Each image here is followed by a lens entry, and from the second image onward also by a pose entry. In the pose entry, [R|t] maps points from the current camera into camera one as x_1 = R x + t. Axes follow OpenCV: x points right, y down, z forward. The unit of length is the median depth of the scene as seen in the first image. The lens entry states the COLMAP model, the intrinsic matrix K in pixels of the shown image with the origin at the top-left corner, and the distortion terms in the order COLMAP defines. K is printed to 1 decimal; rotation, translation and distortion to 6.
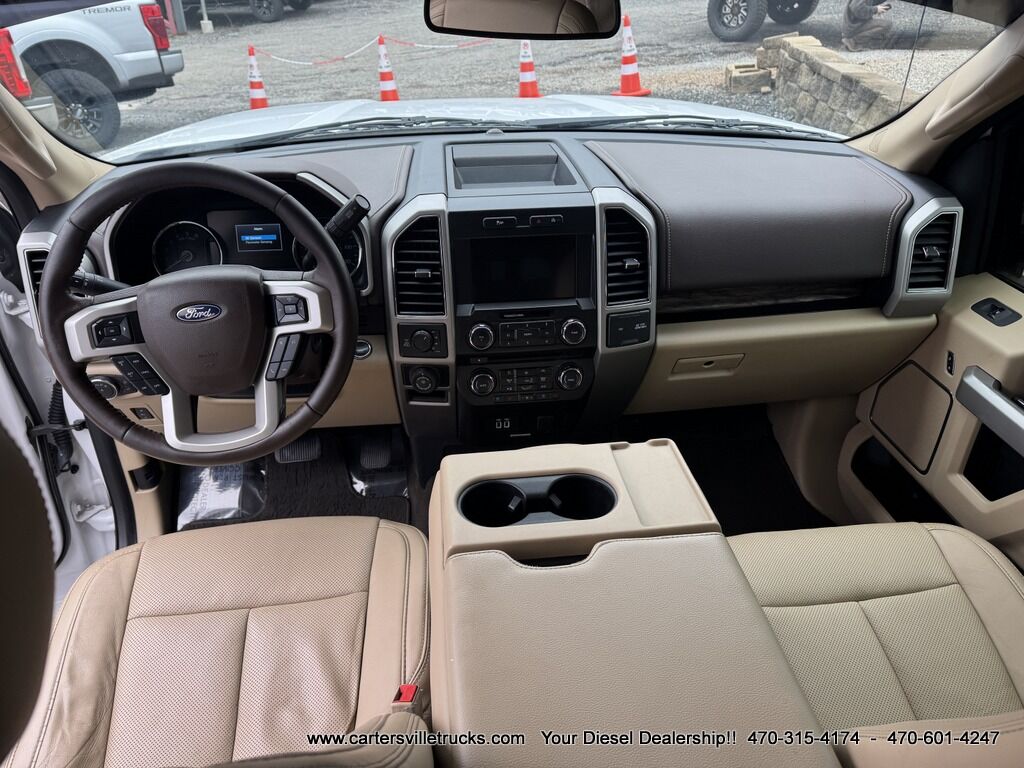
lens RADIAL K [[744.8, 0, 521.2], [0, 744.8, 388.9], [0, 0, 1]] dist [0.153242, -0.271990]
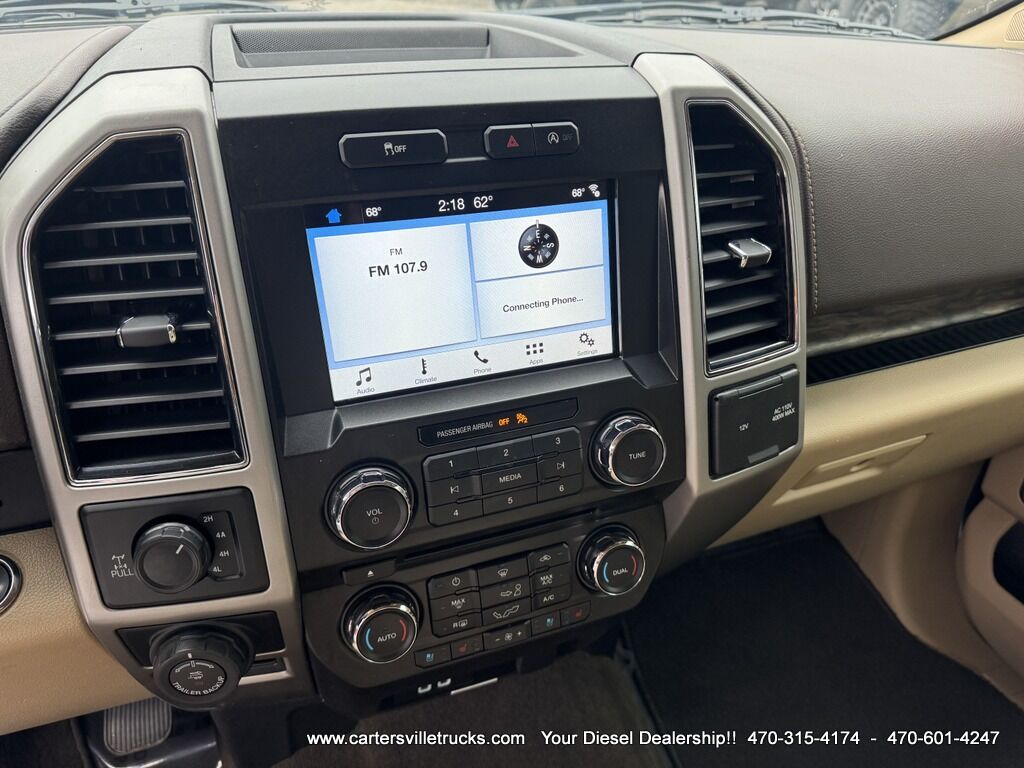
lens RADIAL K [[744.8, 0, 521.2], [0, 744.8, 388.9], [0, 0, 1]] dist [0.153242, -0.271990]
pose [[0.972169, -0.111084, 0.206272, -0.052554], [0.120313, 0.992197, -0.032715, -0.102923], [-0.201028, 0.056622, 0.977948, 0.670870]]
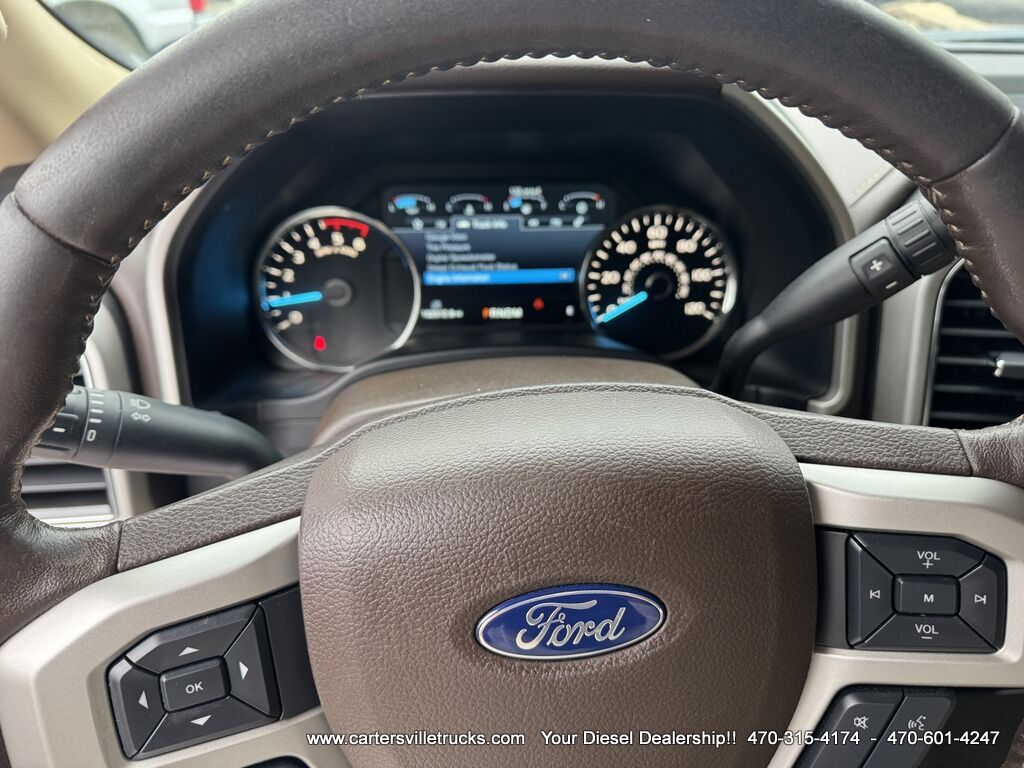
lens RADIAL K [[755.5, 0, 512.8], [0, 755.5, 392.7], [0, 0, 1]] dist [0.009813, -0.007906]
pose [[0.998780, 0.035560, -0.034255, -0.349765], [-0.035648, 0.999363, -0.001952, -0.134600], [0.034164, 0.003170, 0.999411, 0.618544]]
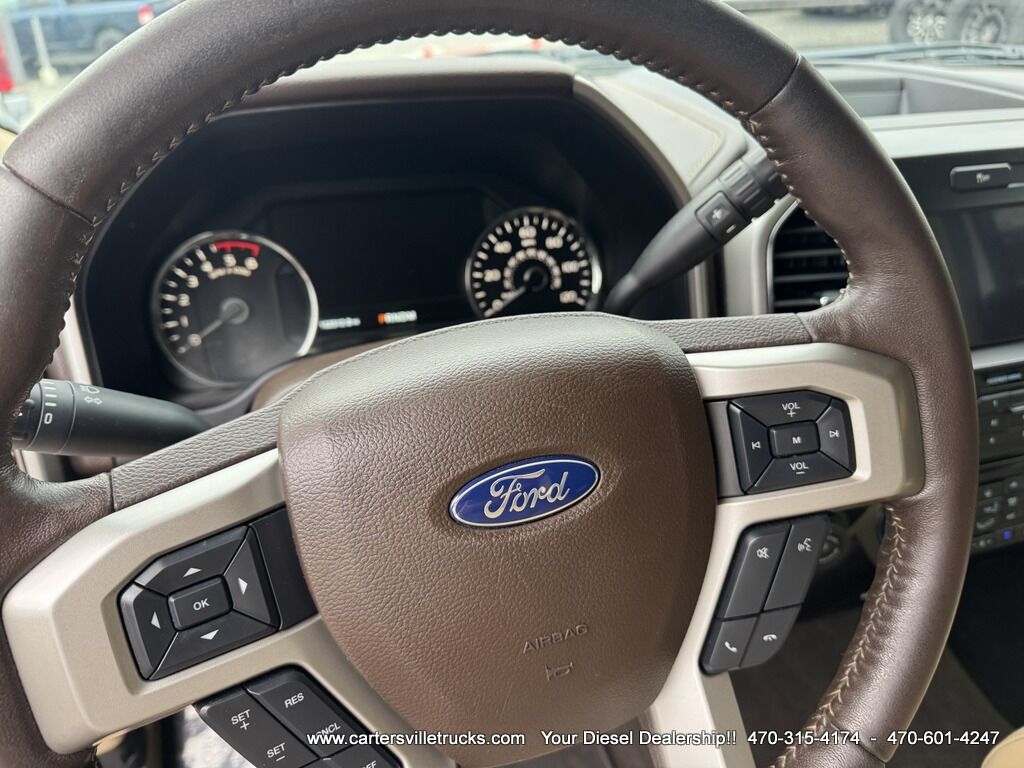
lens RADIAL K [[737.0, 0, 517.3], [0, 737.0, 379.4], [0, 0, 1]] dist [0.090212, -0.083907]
pose [[0.986632, -0.090538, 0.135501, -0.368899], [0.099622, 0.993103, -0.061818, -0.099665], [-0.128970, 0.074491, 0.988847, 0.585500]]
